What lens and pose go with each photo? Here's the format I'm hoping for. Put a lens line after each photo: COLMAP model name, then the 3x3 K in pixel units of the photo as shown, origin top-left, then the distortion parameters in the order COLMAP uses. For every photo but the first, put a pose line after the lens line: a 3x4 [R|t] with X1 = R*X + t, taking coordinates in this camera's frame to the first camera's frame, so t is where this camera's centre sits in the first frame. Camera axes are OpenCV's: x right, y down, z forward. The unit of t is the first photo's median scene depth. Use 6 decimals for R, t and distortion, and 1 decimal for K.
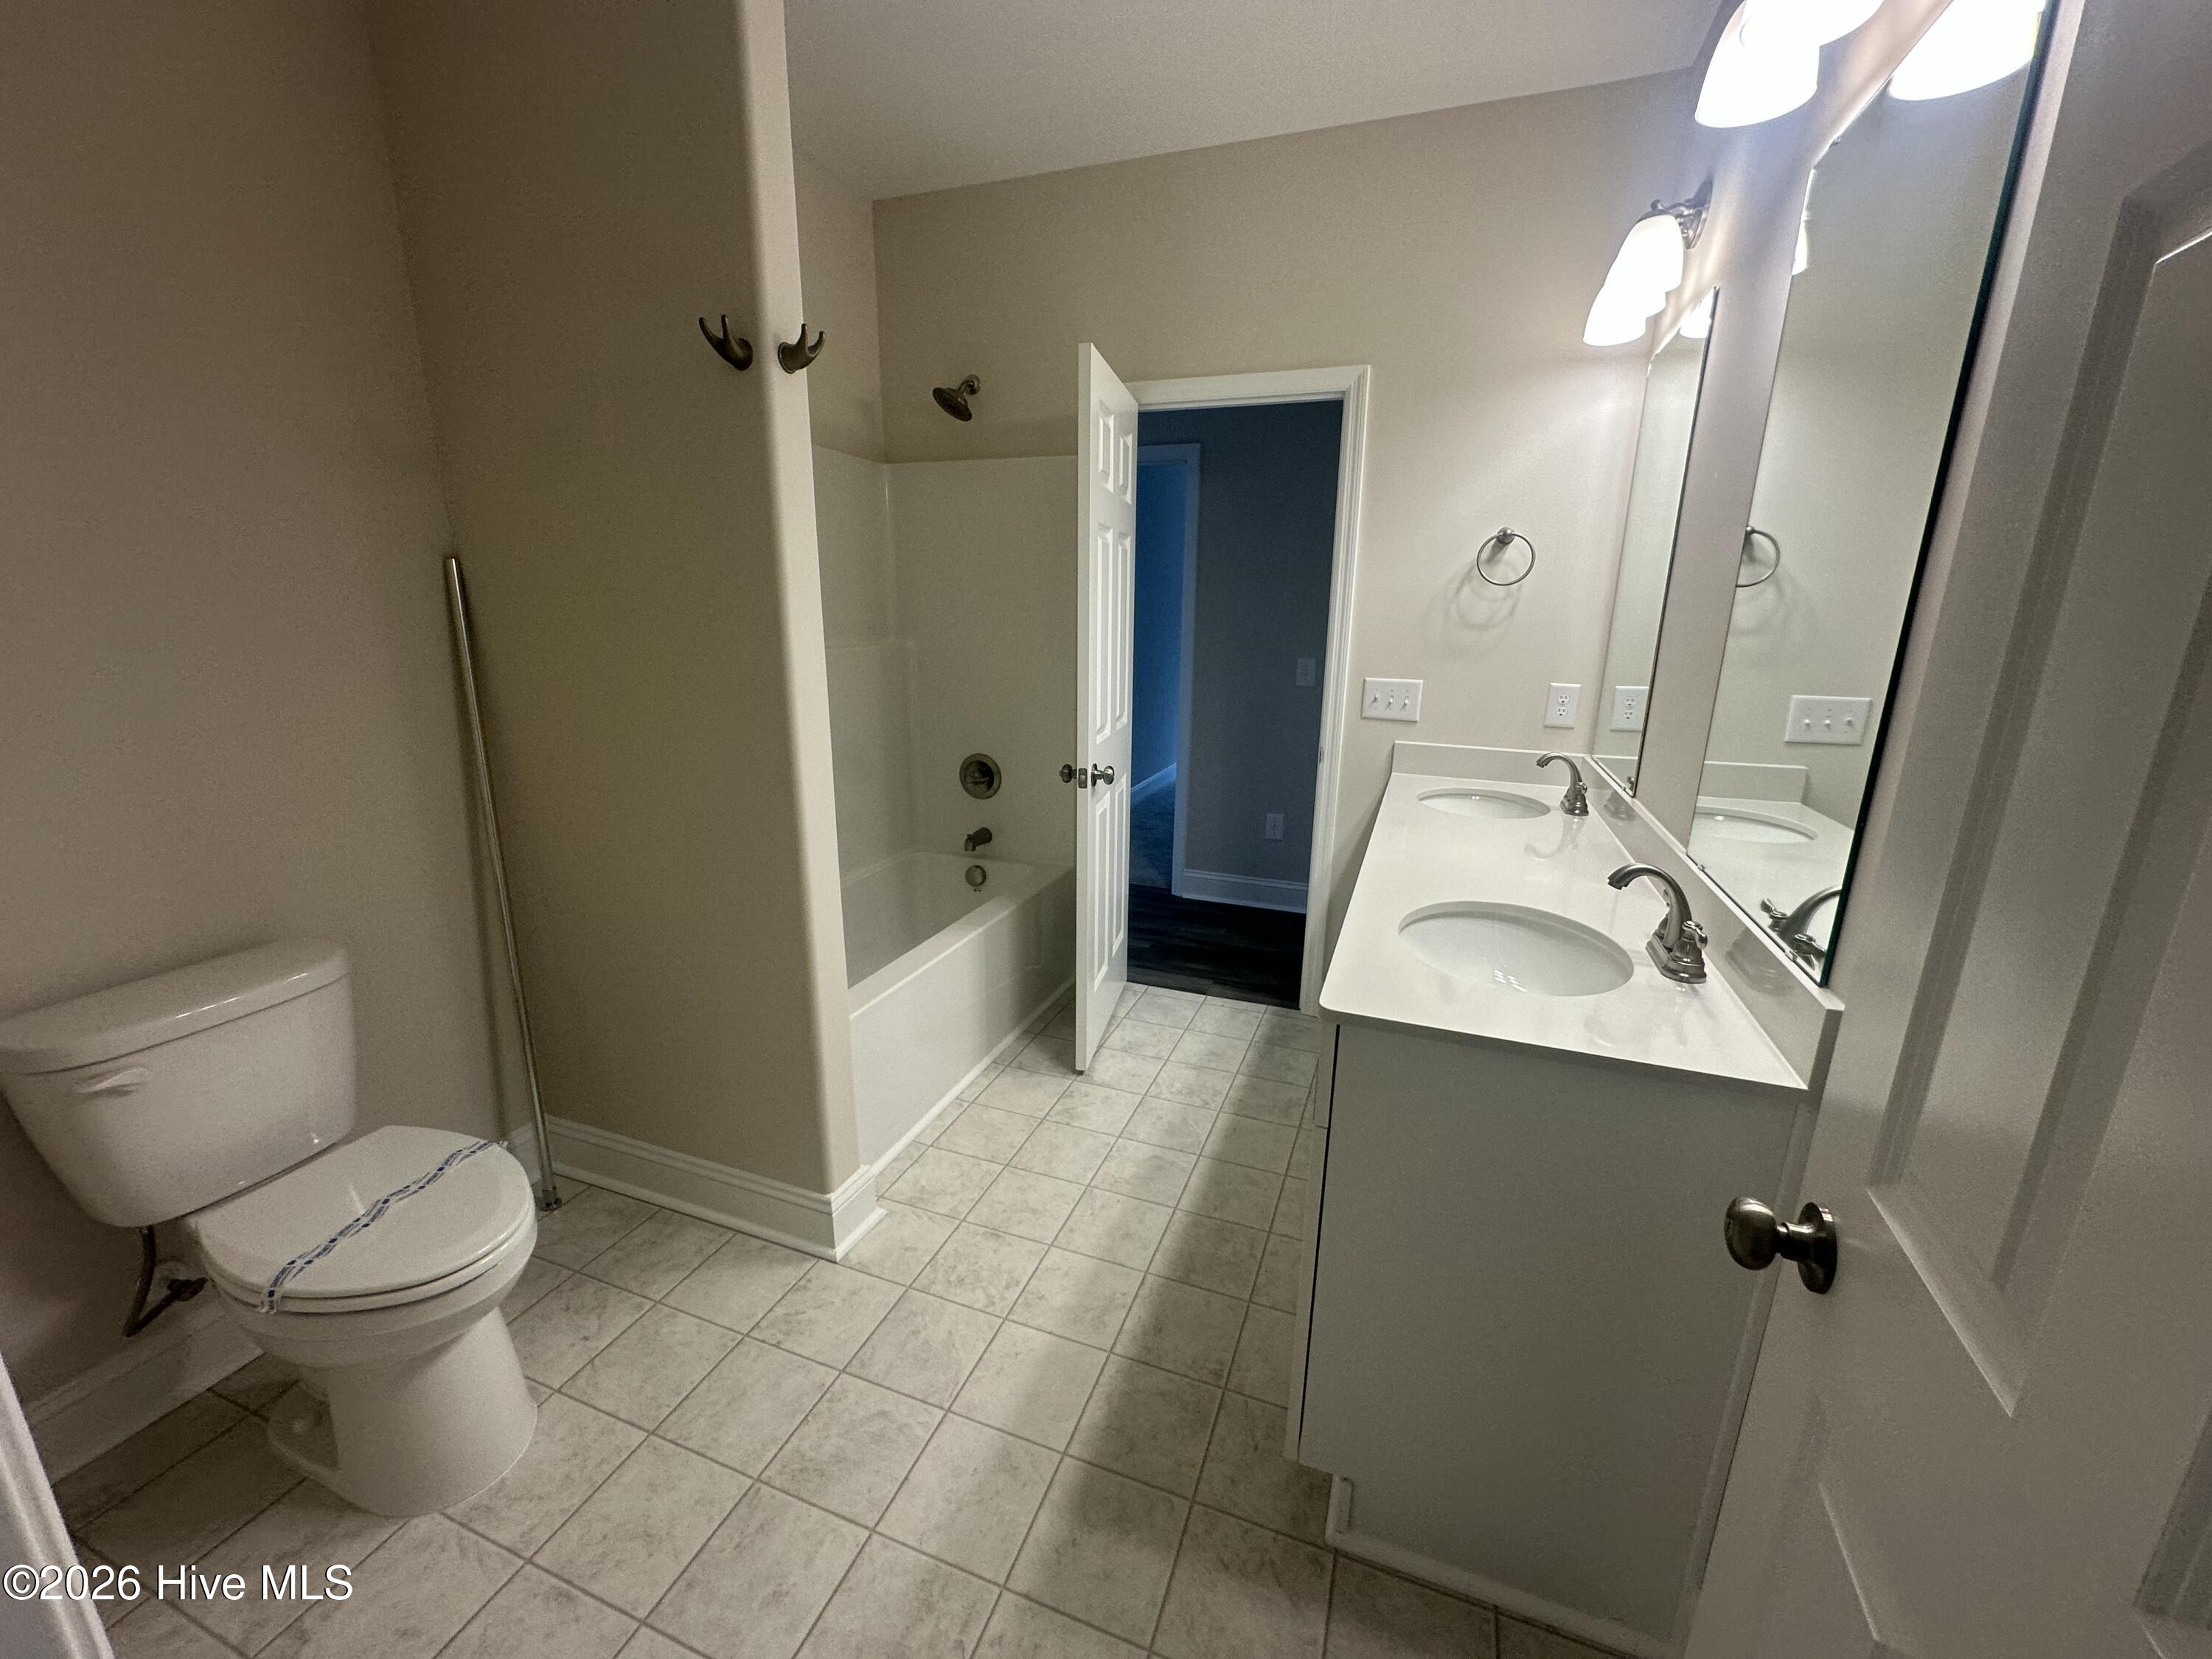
lens RADIAL K [[881.0, 0, 1106.0], [0, 881.0, 829.5], [0, 0, 1]] dist [-0.000938, -0.000257]
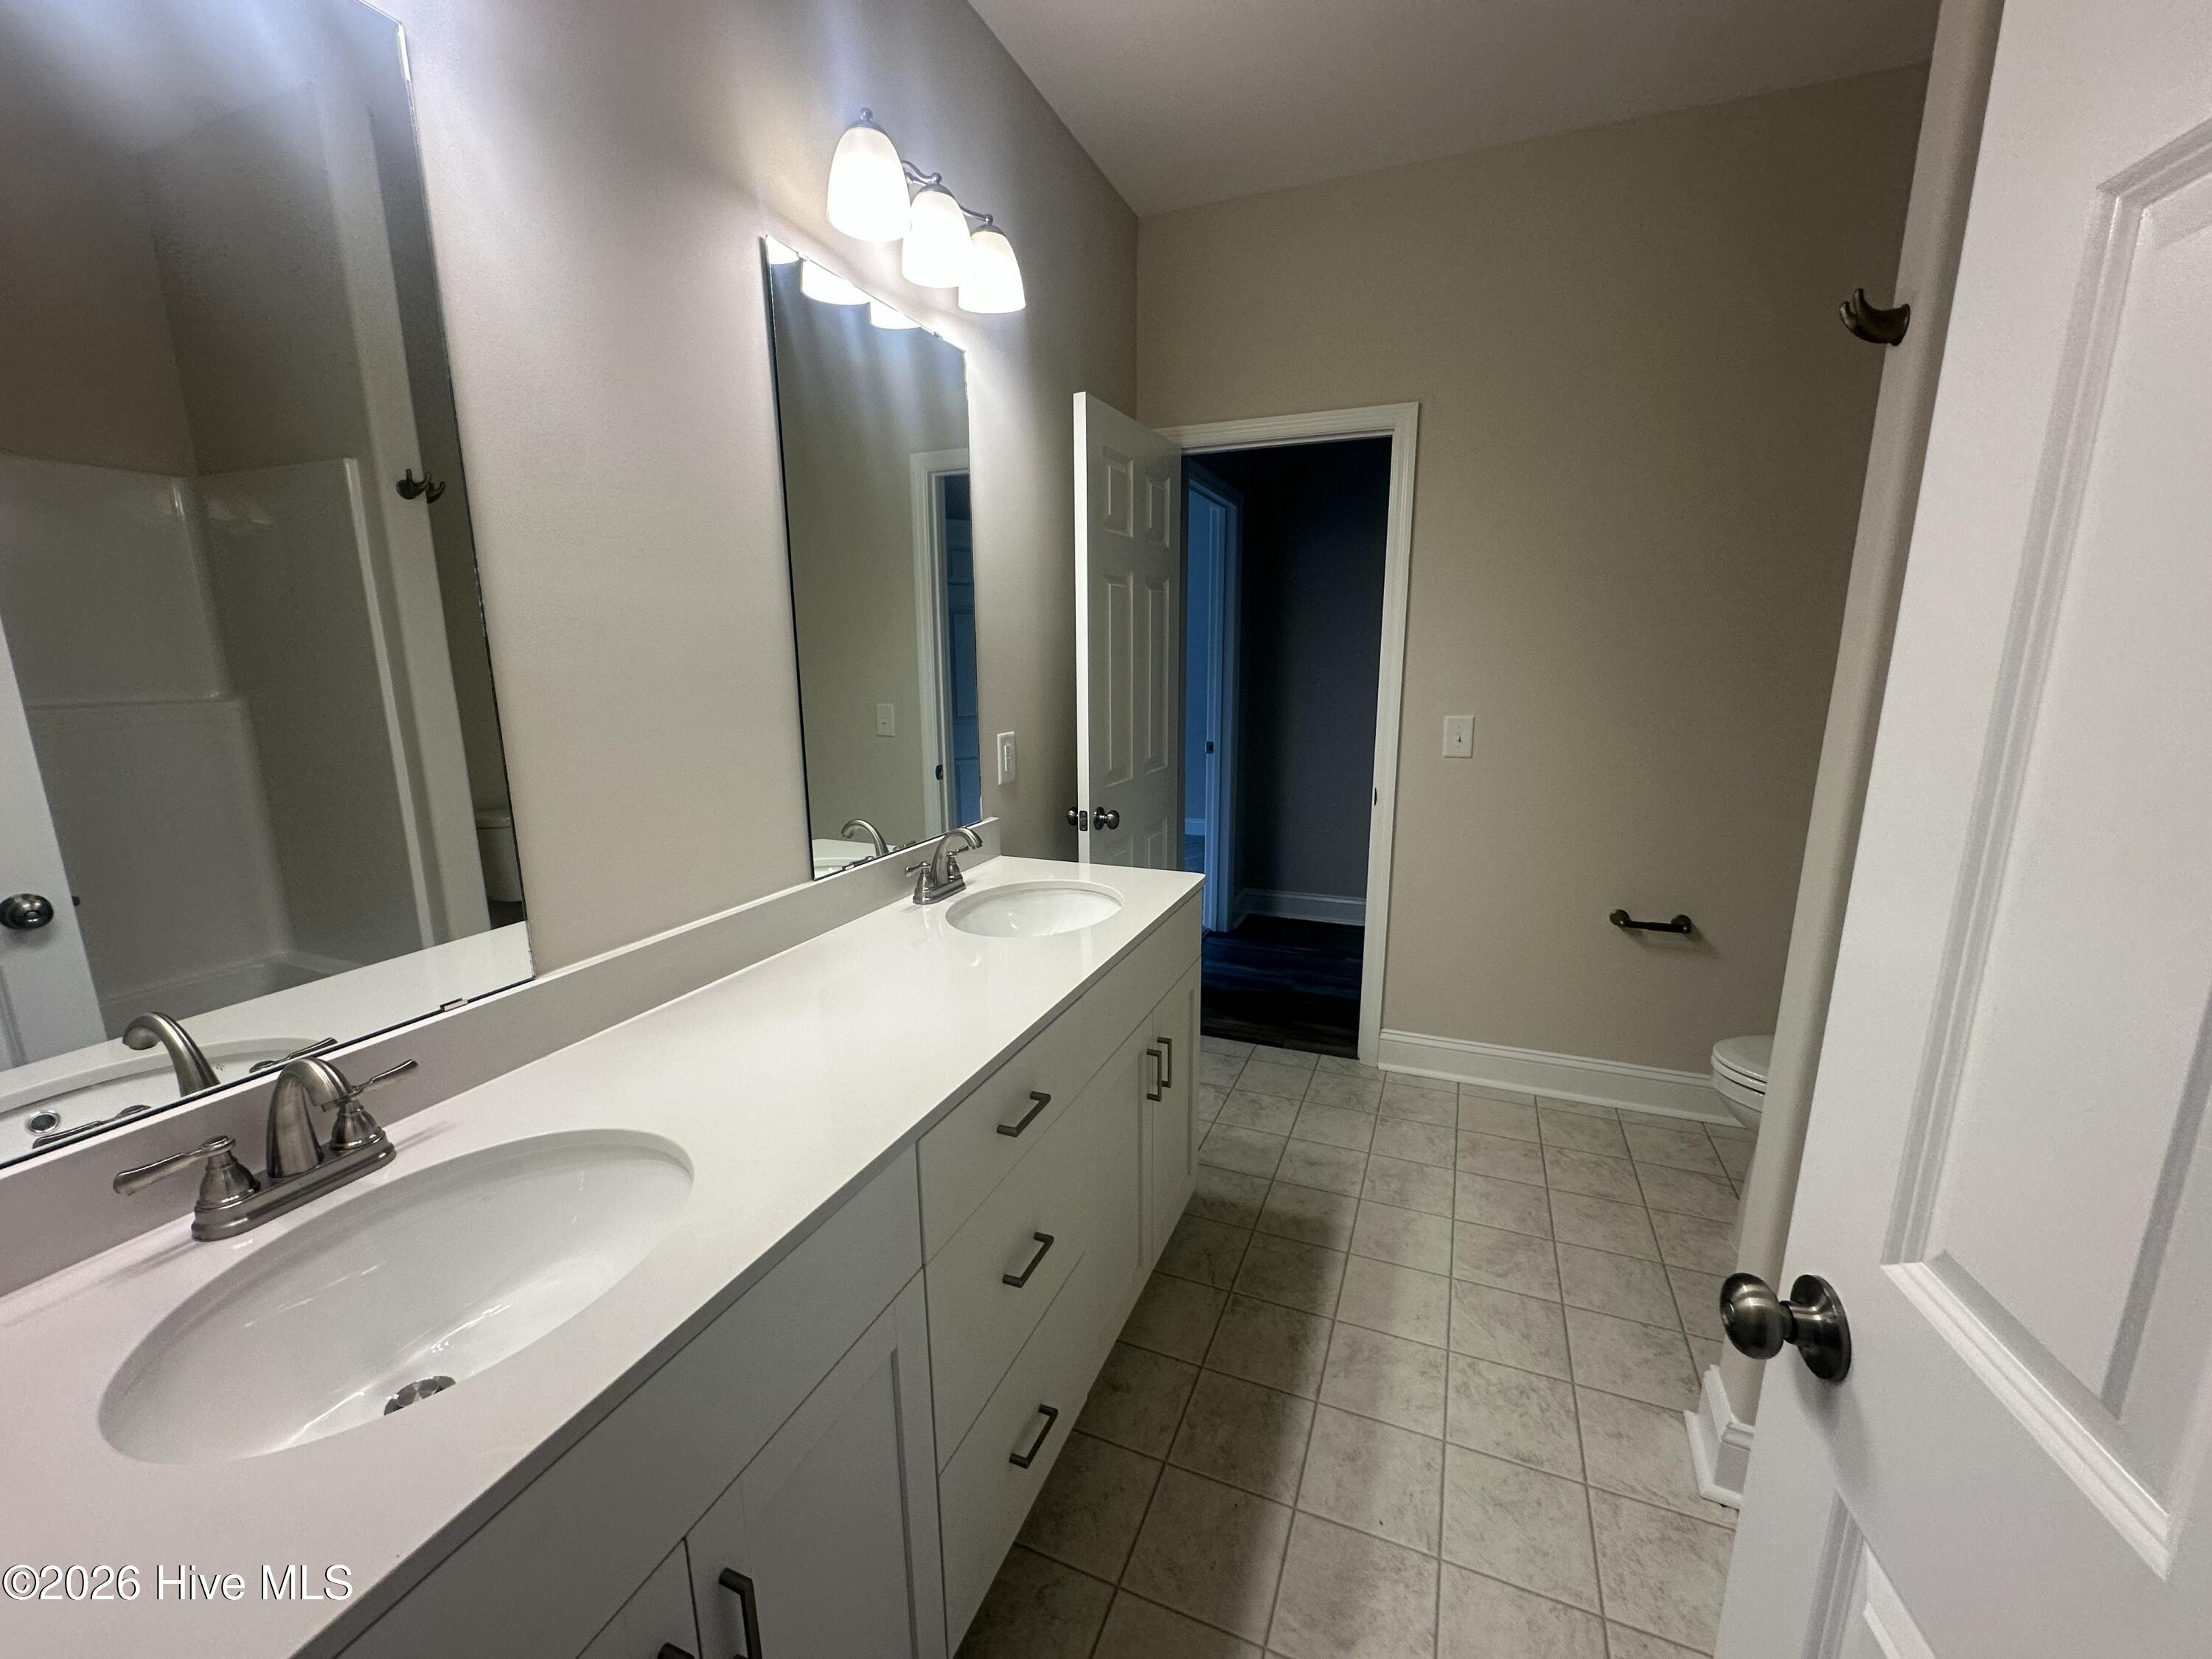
lens RADIAL K [[881.0, 0, 1106.0], [0, 881.0, 829.5], [0, 0, 1]] dist [-0.000938, -0.000257]
pose [[-0.999523, -0.012849, 0.028084, 0.253359], [0.000894, 0.896925, 0.442182, -0.419147], [-0.030870, 0.441996, -0.896486, 1.638735]]
